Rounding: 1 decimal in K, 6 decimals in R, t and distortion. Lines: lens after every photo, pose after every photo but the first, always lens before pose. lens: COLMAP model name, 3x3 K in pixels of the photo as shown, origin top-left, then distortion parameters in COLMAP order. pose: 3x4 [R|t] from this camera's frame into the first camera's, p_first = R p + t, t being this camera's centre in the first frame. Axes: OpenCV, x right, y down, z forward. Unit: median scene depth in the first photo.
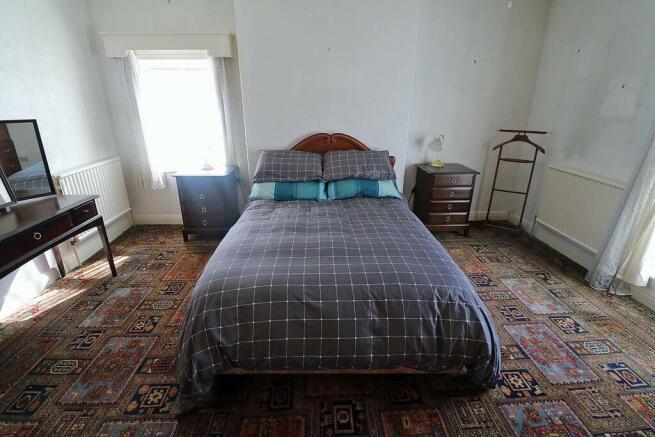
lens RADIAL K [[302.6, 0, 326.0], [0, 302.6, 217.7], [0, 0, 1]] dist [-0.011053, -0.006896]
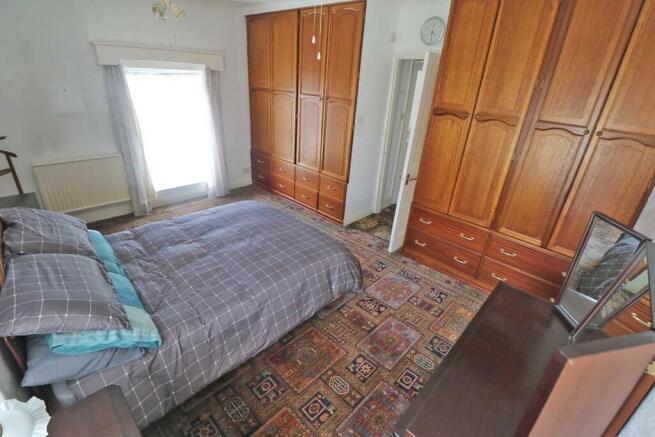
lens RADIAL K [[302.6, 0, 325.9], [0, 302.6, 215.3], [0, 0, 1]] dist [-0.011053, -0.006896]
pose [[-0.692628, -0.340206, 0.636024, -1.017477], [0.206874, 0.751039, 0.627011, -0.718049], [-0.690992, 0.565862, -0.449811, 1.283404]]
